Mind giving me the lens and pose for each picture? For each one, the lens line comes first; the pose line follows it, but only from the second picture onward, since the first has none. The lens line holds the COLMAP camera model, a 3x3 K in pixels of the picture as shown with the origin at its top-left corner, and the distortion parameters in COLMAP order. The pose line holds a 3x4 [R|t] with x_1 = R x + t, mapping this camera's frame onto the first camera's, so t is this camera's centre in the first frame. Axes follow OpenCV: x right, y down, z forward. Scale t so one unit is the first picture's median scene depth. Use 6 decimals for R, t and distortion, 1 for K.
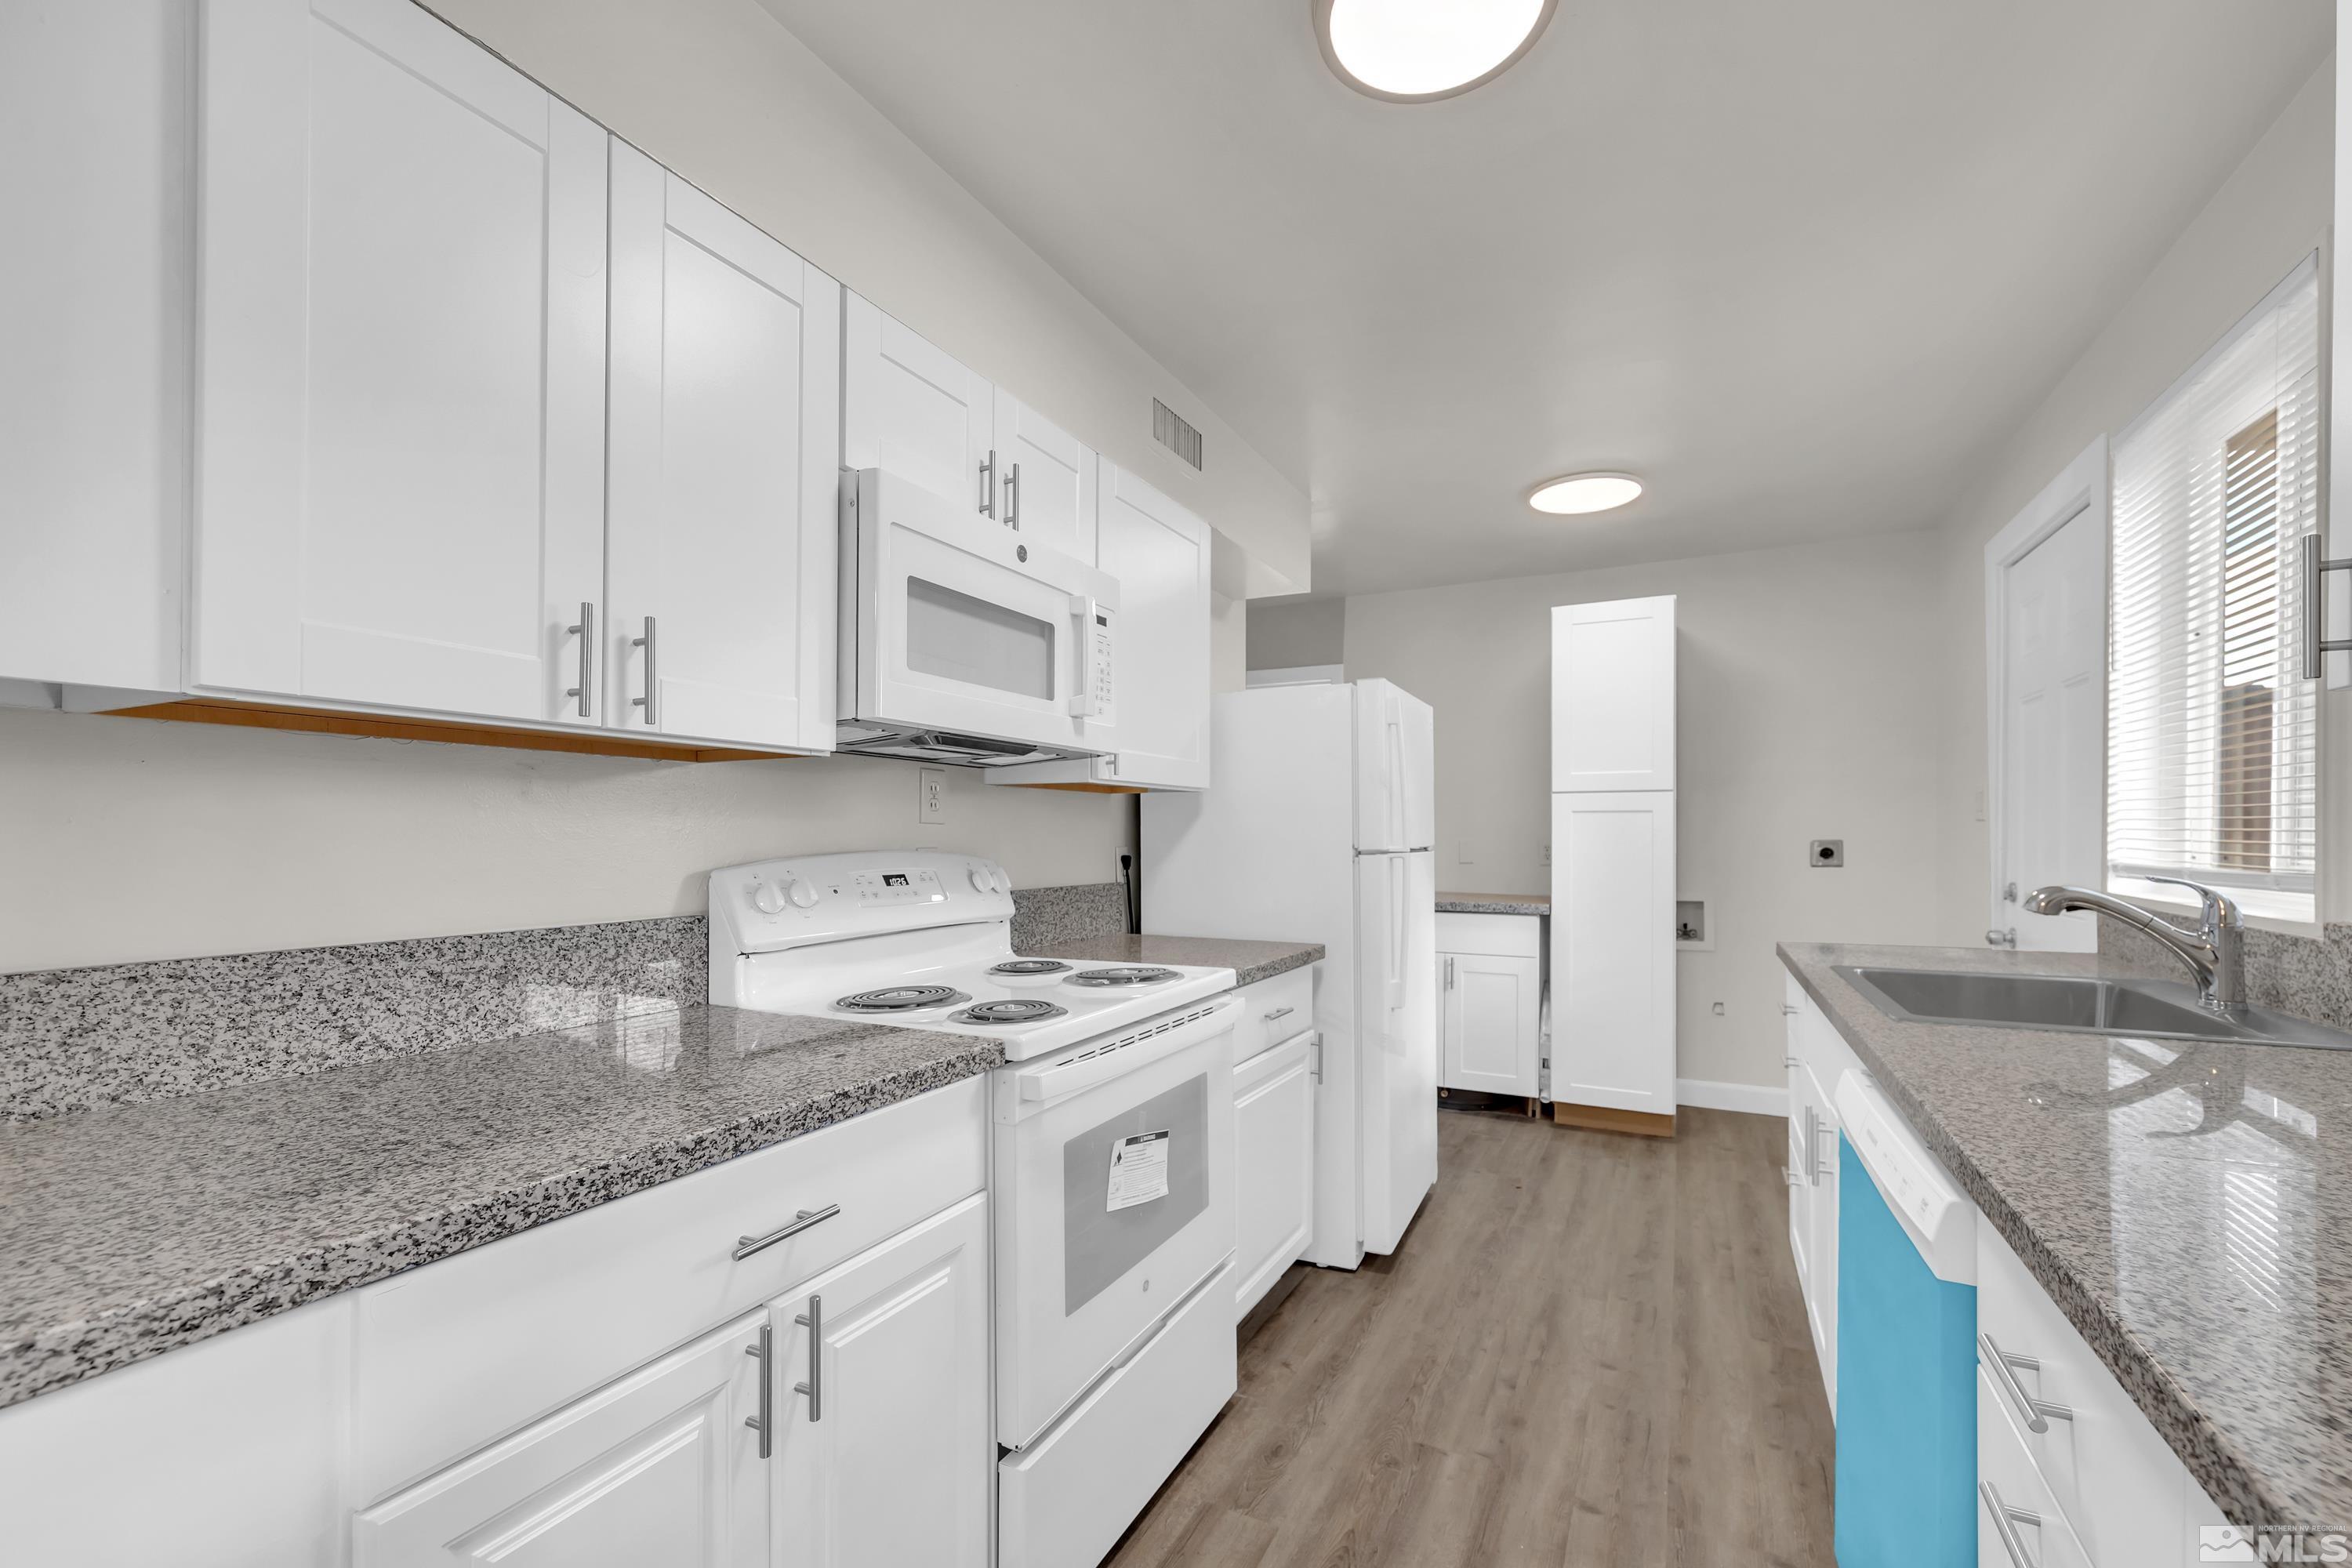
lens RADIAL K [[971.7, 0, 1189.1], [0, 971.7, 833.0], [0, 0, 1]] dist [0.001571, 0.000143]
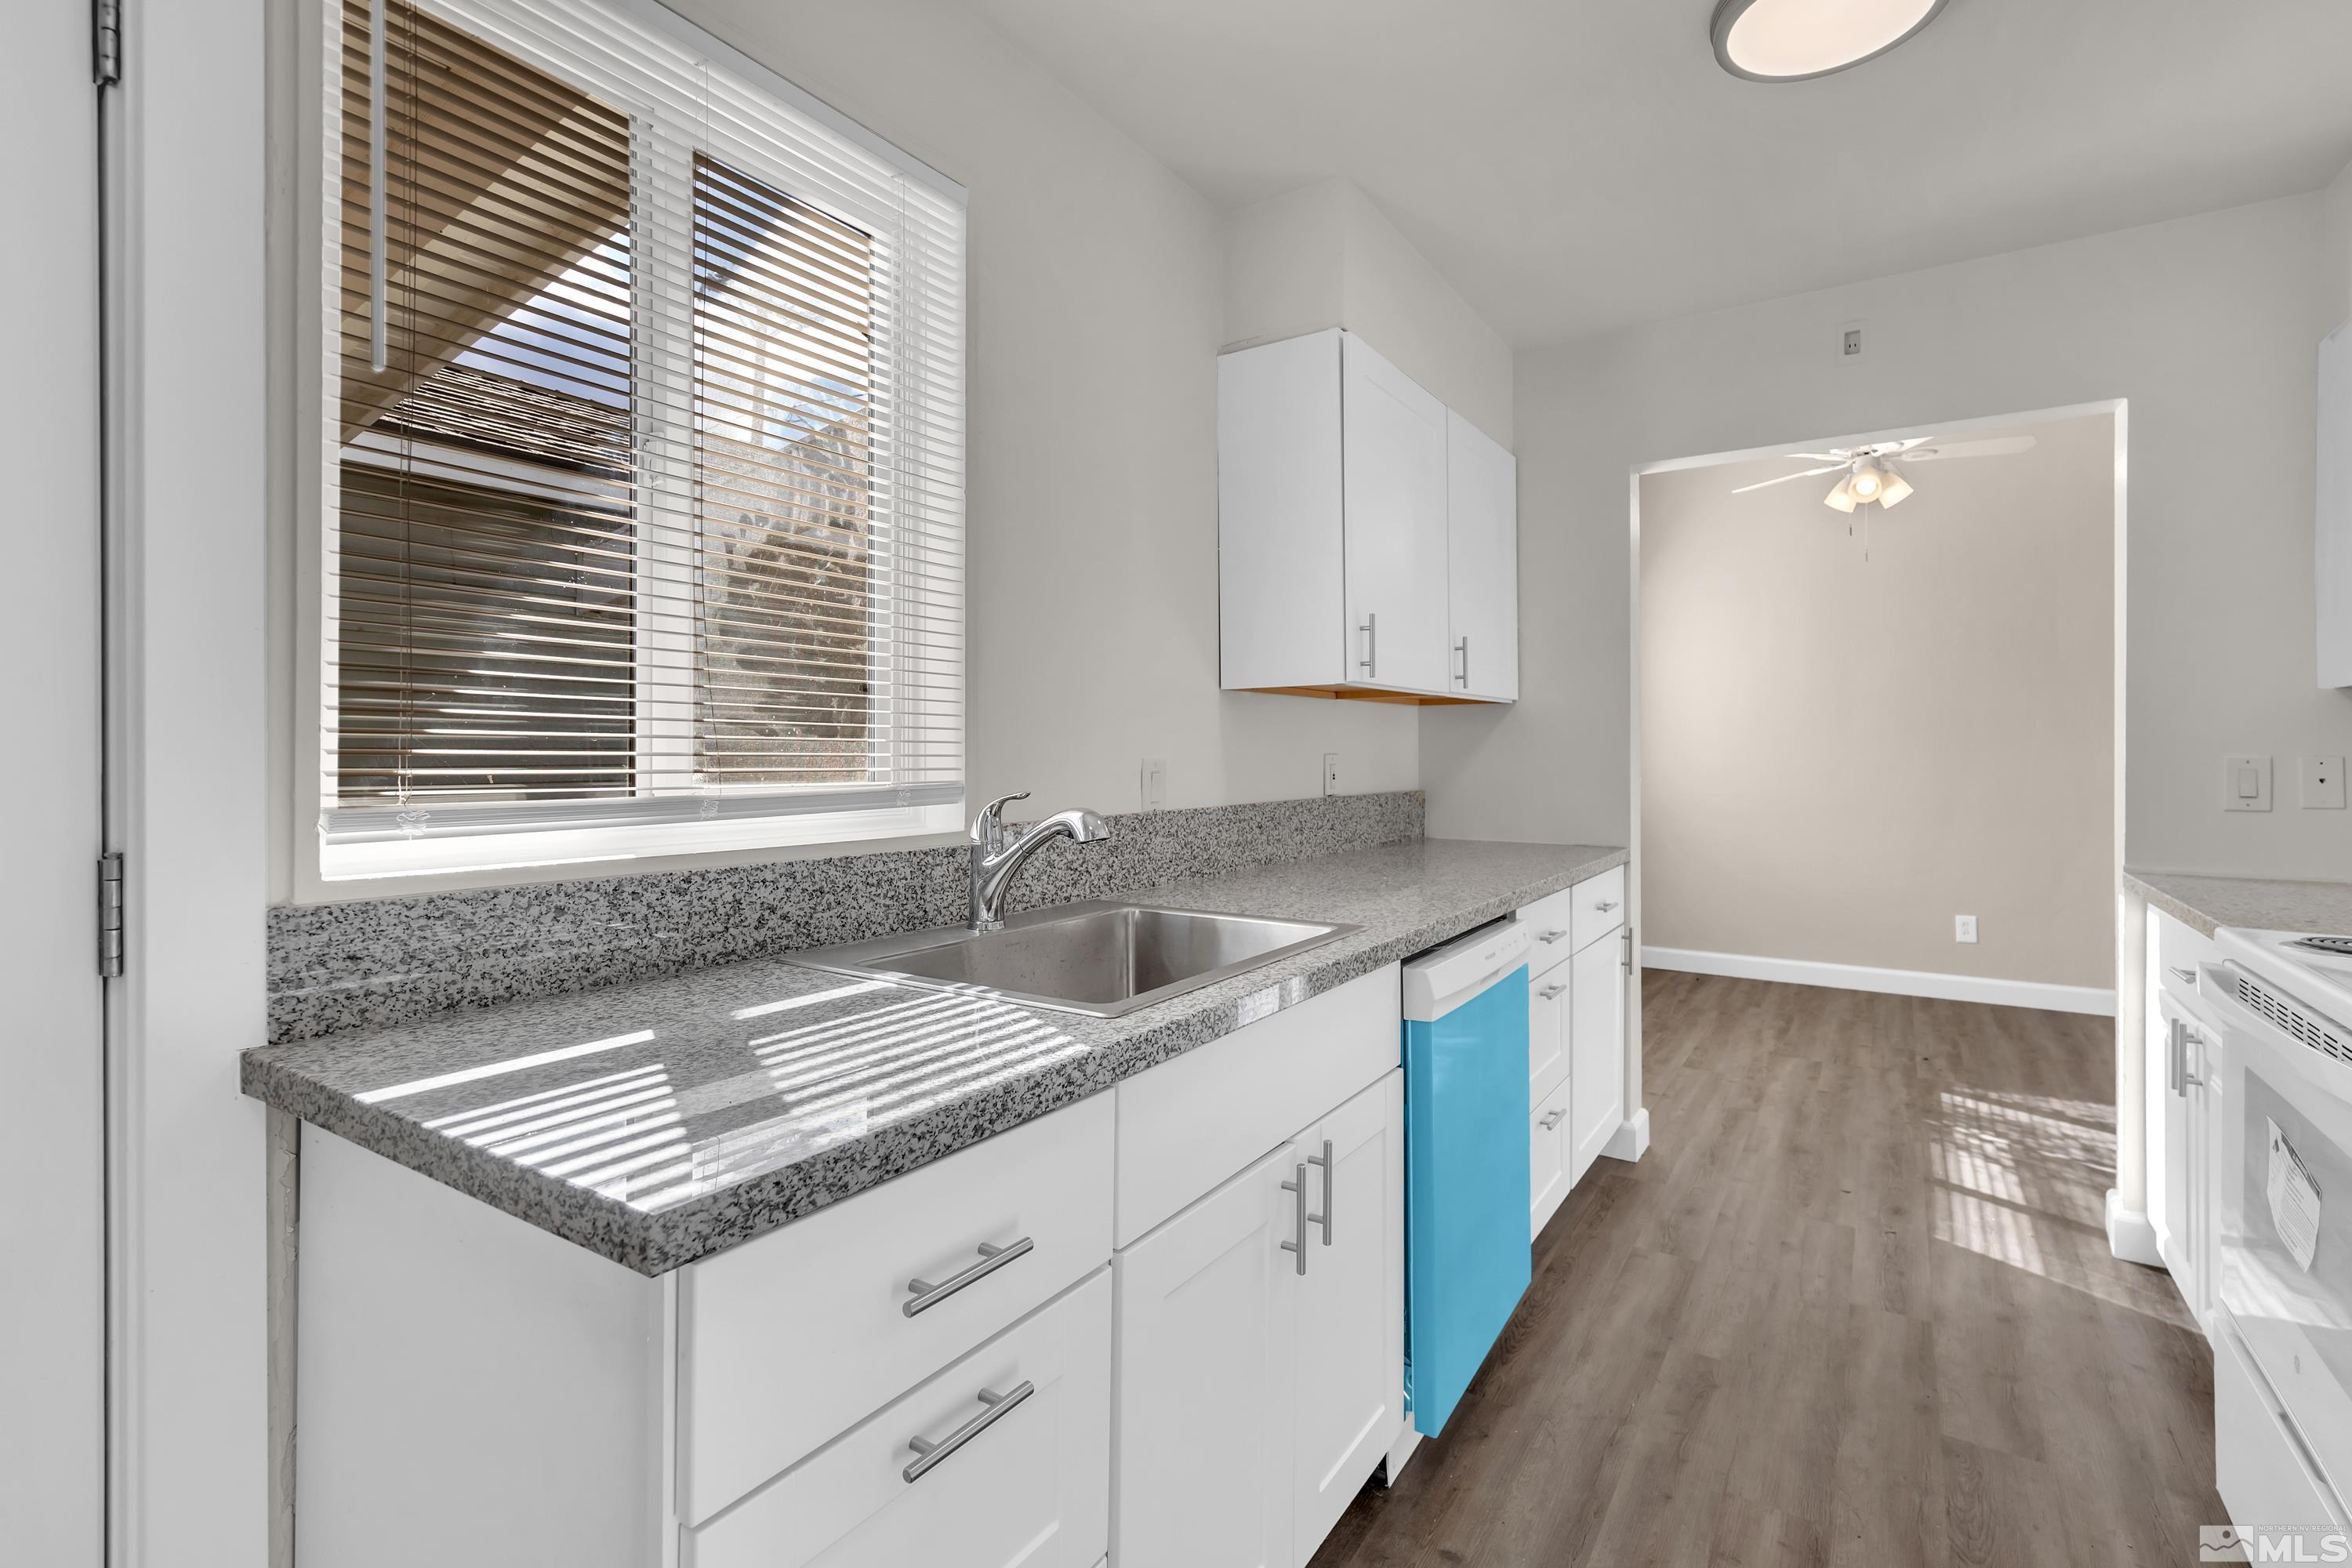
lens RADIAL K [[1085.8, 0, 1210.7], [0, 1085.8, 756.0], [0, 0, 1]] dist [0.001420, 0.000366]
pose [[-0.995583, -0.000759, 0.093887, 0.418972], [-0.000229, 0.999984, 0.005663, 0.003384], [-0.093890, 0.005616, -0.995567, 1.143776]]
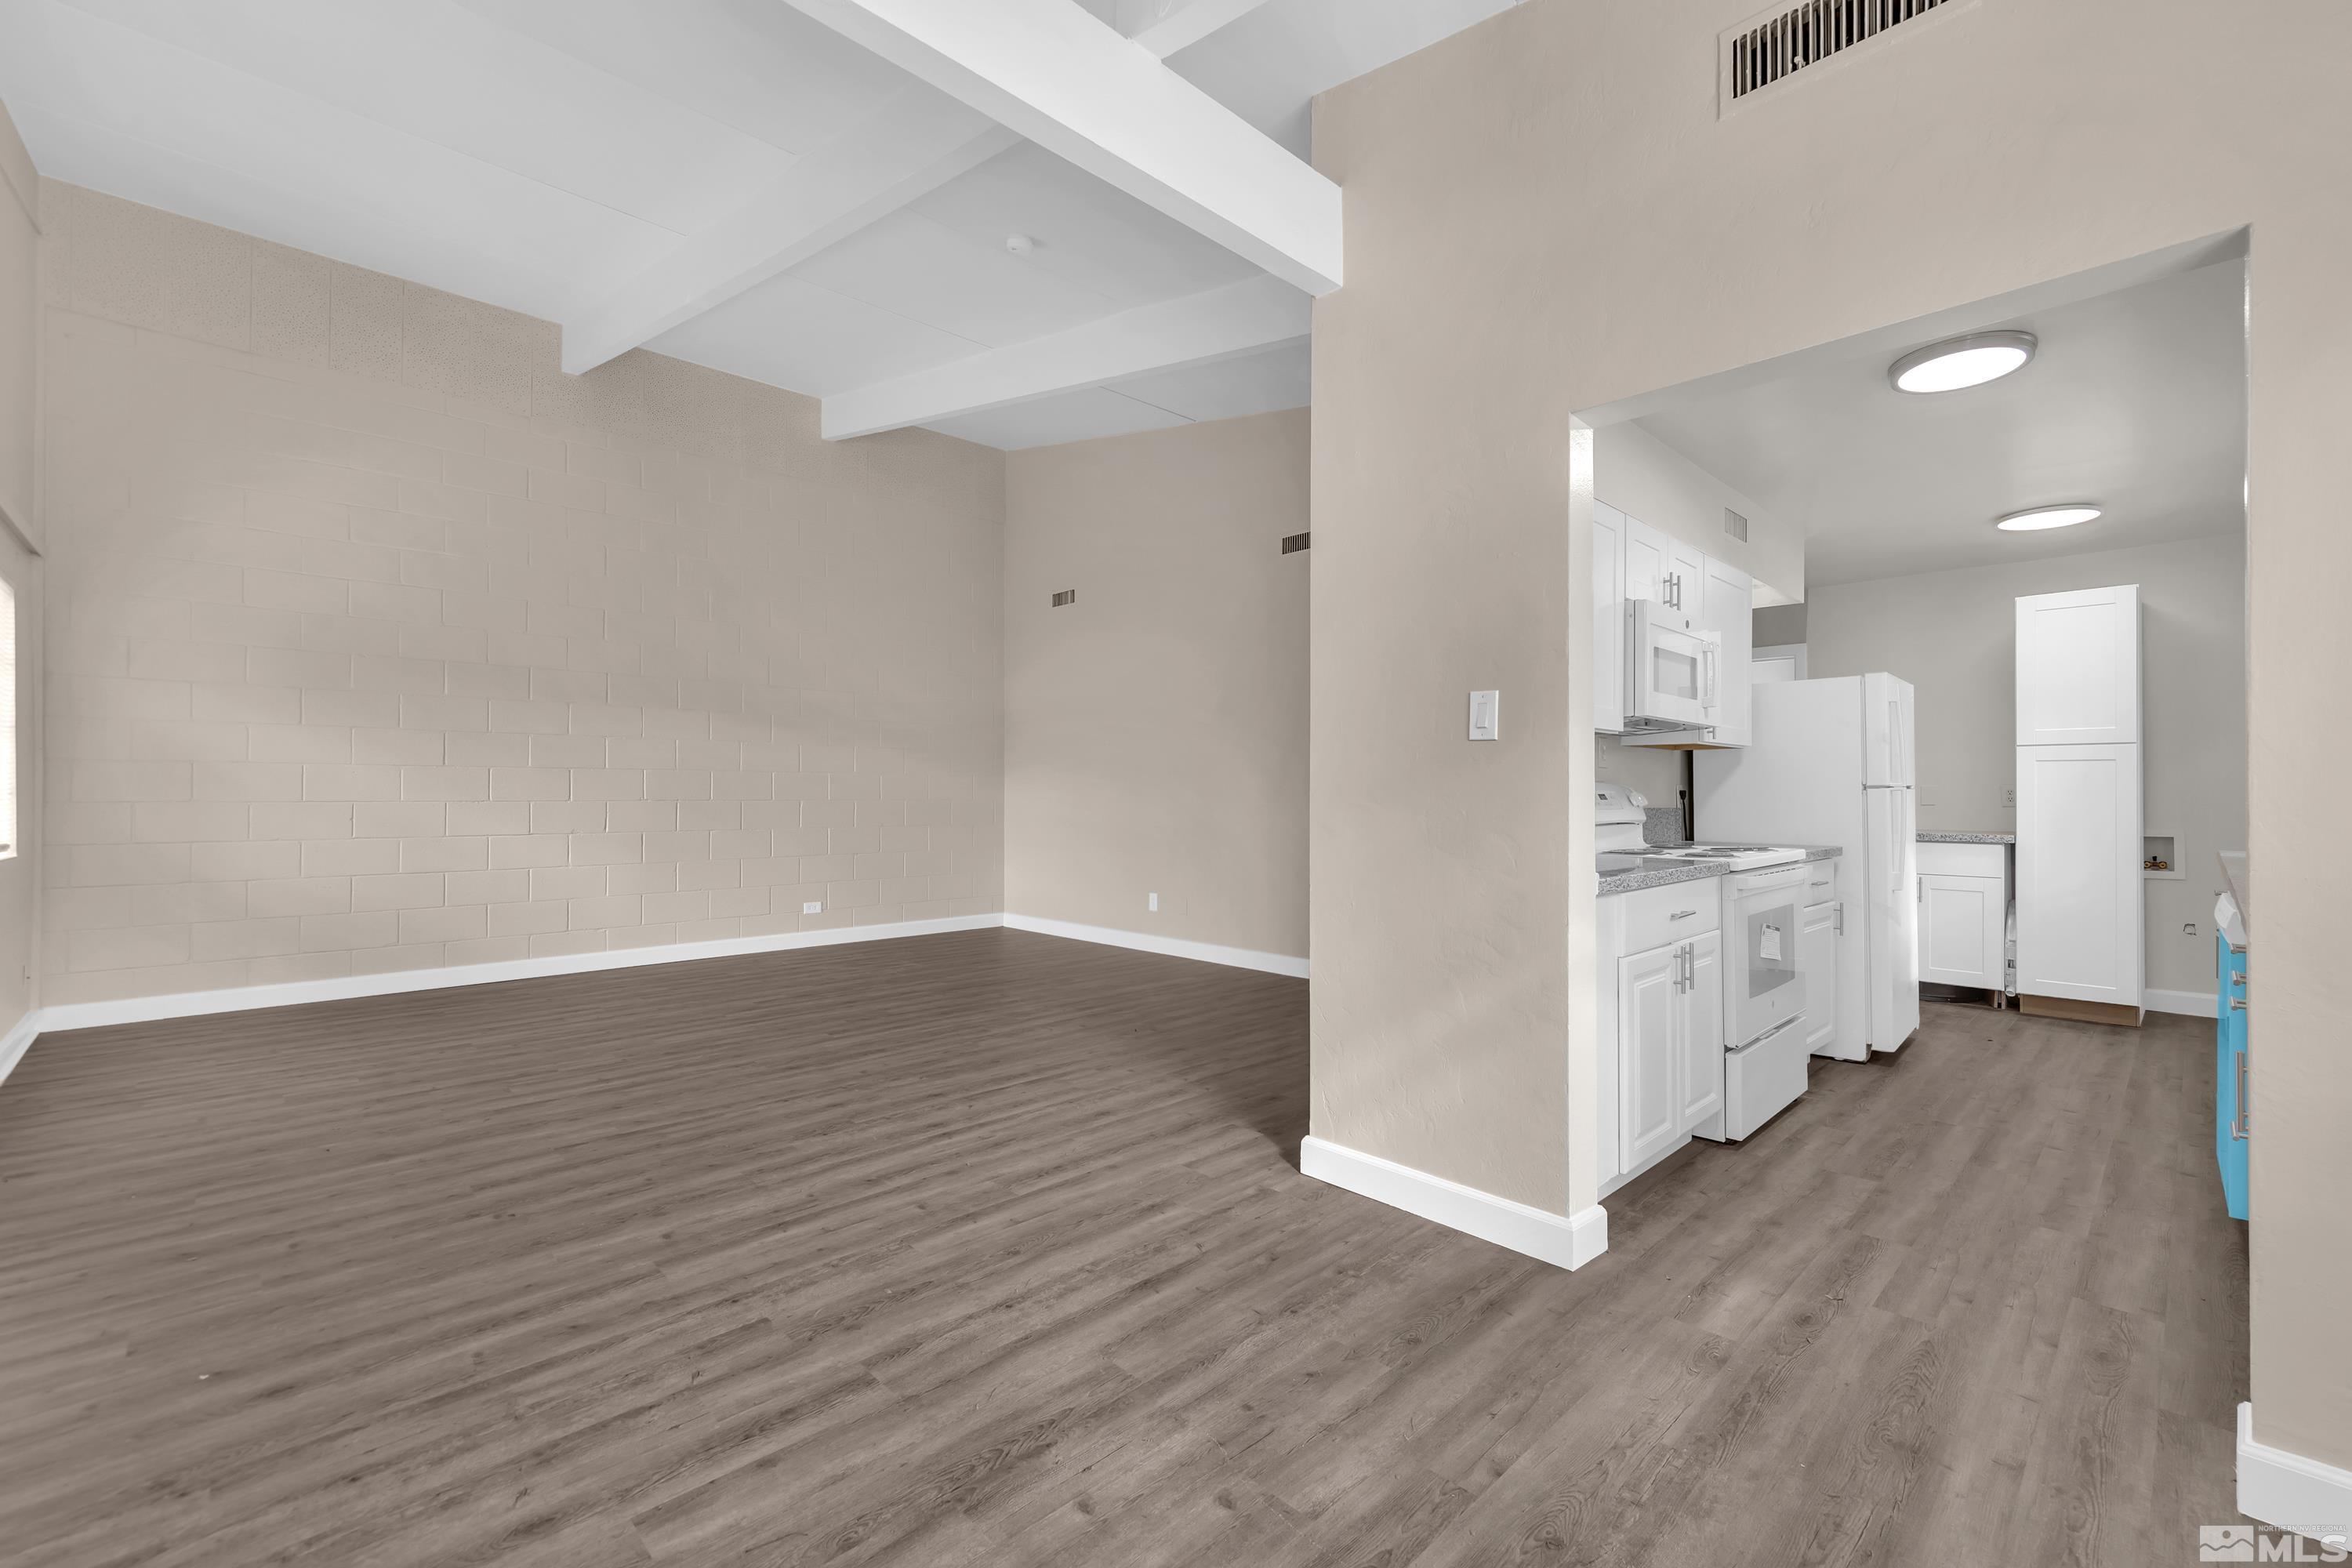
lens RADIAL K [[978.9, 0, 1204.1], [0, 978.9, 780.8], [0, 0, 1]] dist [-0.000298, -0.000267]
pose [[0.947725, -0.000914, -0.319086, -0.301007], [-0.002689, 0.999937, -0.010852, 0.028106], [0.319076, 0.011143, 0.947663, -0.735670]]
